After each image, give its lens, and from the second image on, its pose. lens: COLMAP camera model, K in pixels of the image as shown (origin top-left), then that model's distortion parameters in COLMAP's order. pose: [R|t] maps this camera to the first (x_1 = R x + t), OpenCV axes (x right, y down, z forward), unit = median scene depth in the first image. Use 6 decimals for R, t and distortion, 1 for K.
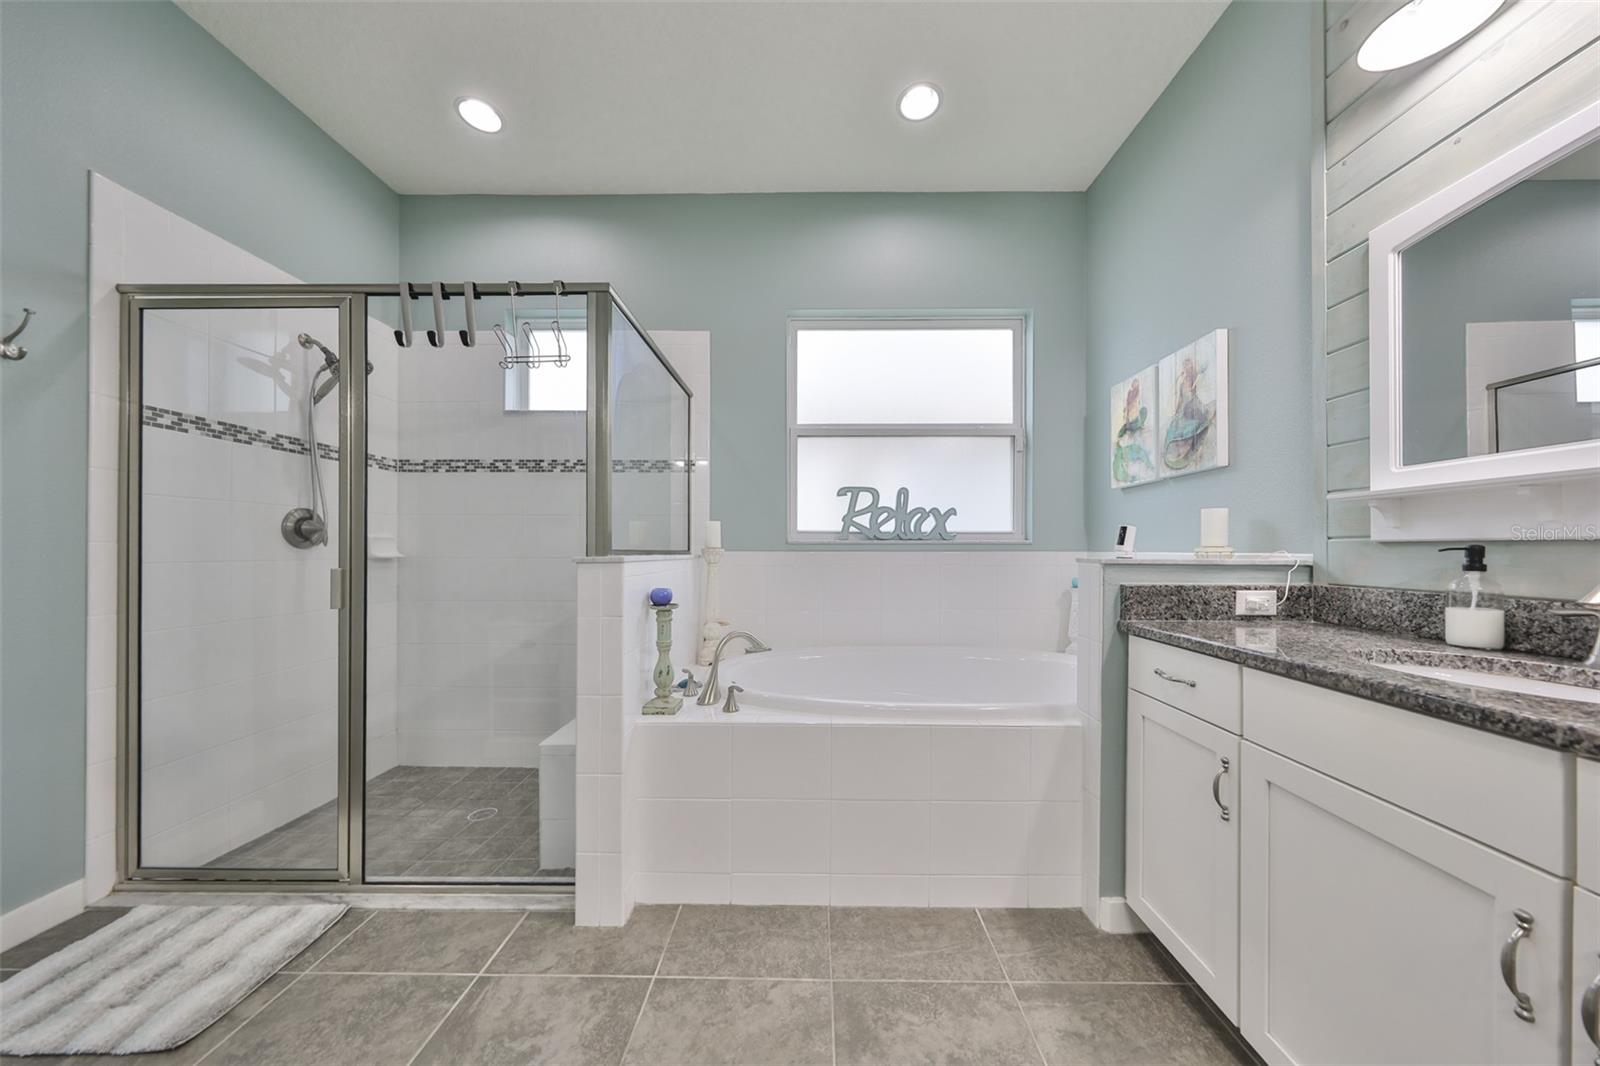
lens RADIAL K [[491.7, 0, 771.1], [0, 491.7, 544.7], [0, 0, 1]] dist [0.003068, 0.000119]
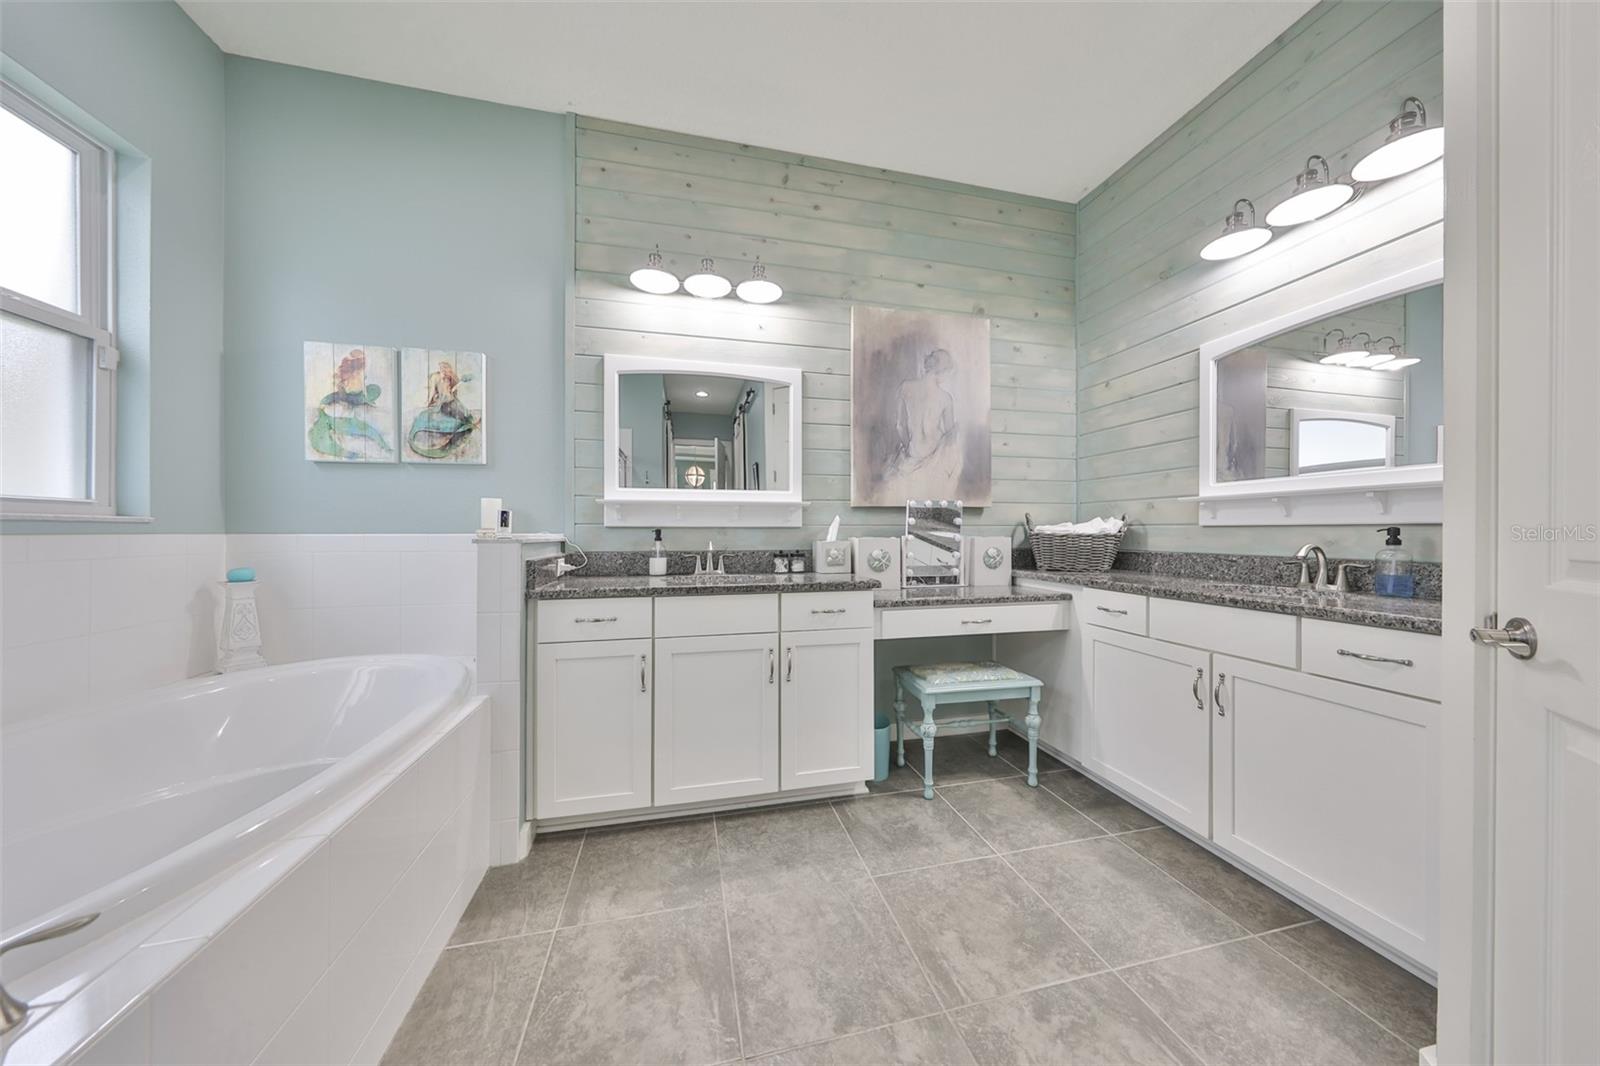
lens RADIAL K [[491.7, 0, 807.7], [0, 491.7, 535.3], [0, 0, 1]] dist [0.003068, 0.000119]
pose [[-0.261448, -0.004269, 0.965208, -0.587144], [-0.006362, 0.999976, 0.002700, 0.012959], [-0.965197, -0.005435, -0.261469, 0.630609]]
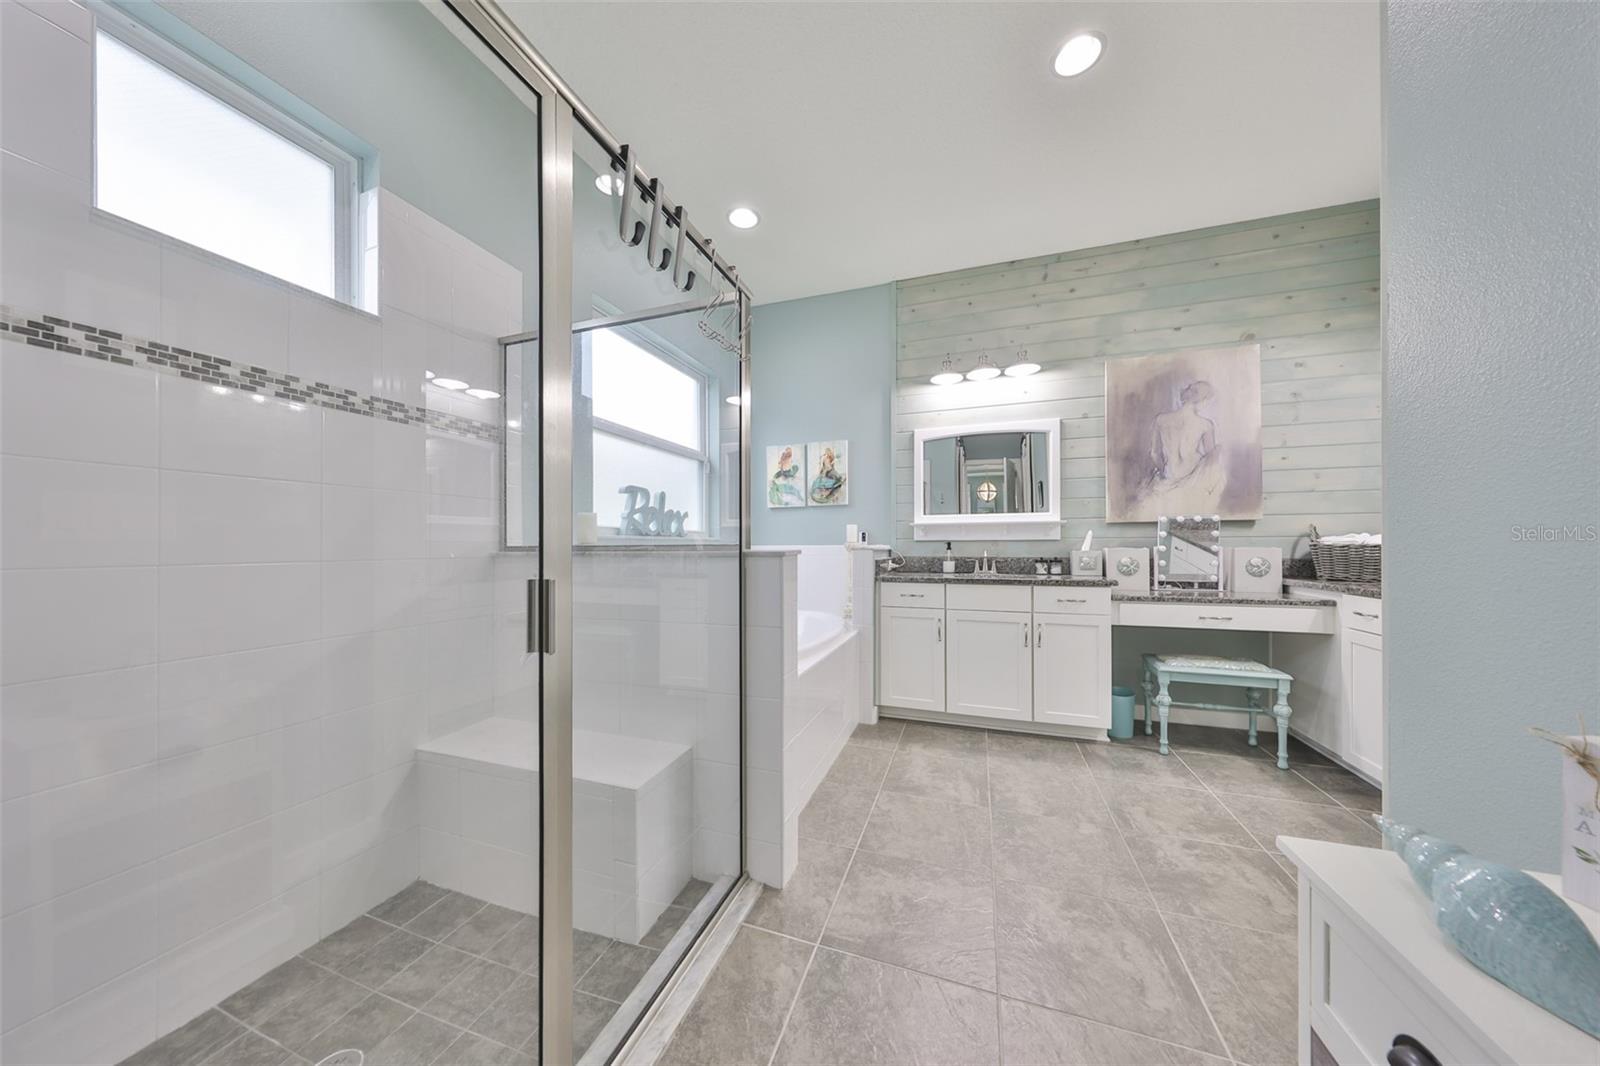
lens RADIAL K [[491.7, 0, 794.9], [0, 491.7, 542.6], [0, 0, 1]] dist [0.003068, 0.000119]
pose [[0.336448, 0.001994, 0.941700, -1.360535], [-0.002425, 0.999996, -0.001251, 0.008203], [-0.941699, -0.001862, 0.336452, 0.586705]]
